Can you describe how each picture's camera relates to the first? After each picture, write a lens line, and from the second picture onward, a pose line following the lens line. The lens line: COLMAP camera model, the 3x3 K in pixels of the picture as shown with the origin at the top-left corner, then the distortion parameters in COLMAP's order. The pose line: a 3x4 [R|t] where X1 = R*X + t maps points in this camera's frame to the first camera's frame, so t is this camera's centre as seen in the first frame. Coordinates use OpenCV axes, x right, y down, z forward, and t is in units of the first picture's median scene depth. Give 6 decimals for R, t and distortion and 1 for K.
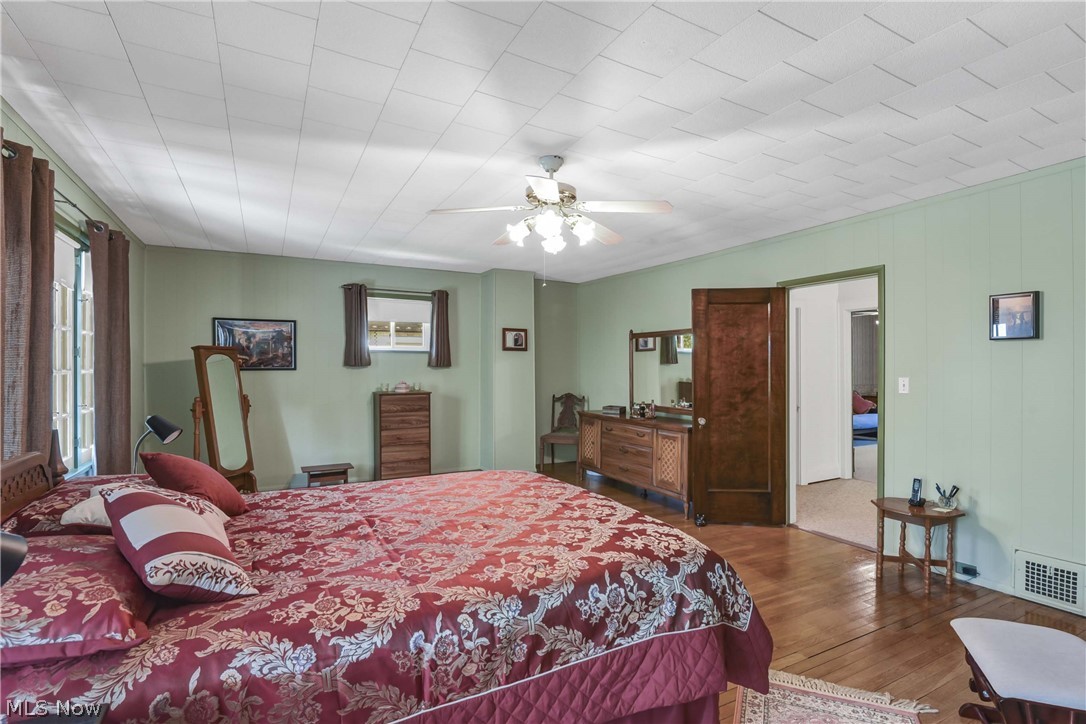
lens RADIAL K [[512.6, 0, 545.0], [0, 512.6, 361.4], [0, 0, 1]] dist [-0.004802, -0.000841]
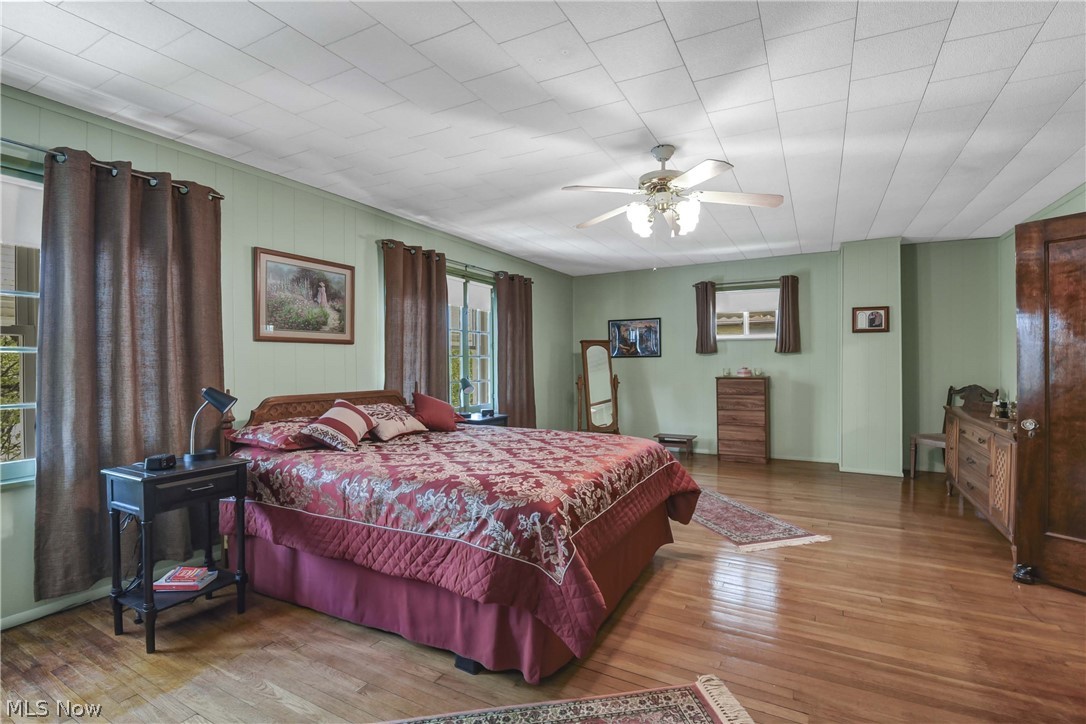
lens RADIAL K [[486.4, 0, 578.4], [0, 486.4, 366.1], [0, 0, 1]] dist [-0.002571, -0.009078]
pose [[0.581881, 0.003543, -0.813266, 0.362184], [0.015749, 0.999754, 0.015623, 0.017246], [0.813121, -0.021899, 0.581682, 0.133387]]
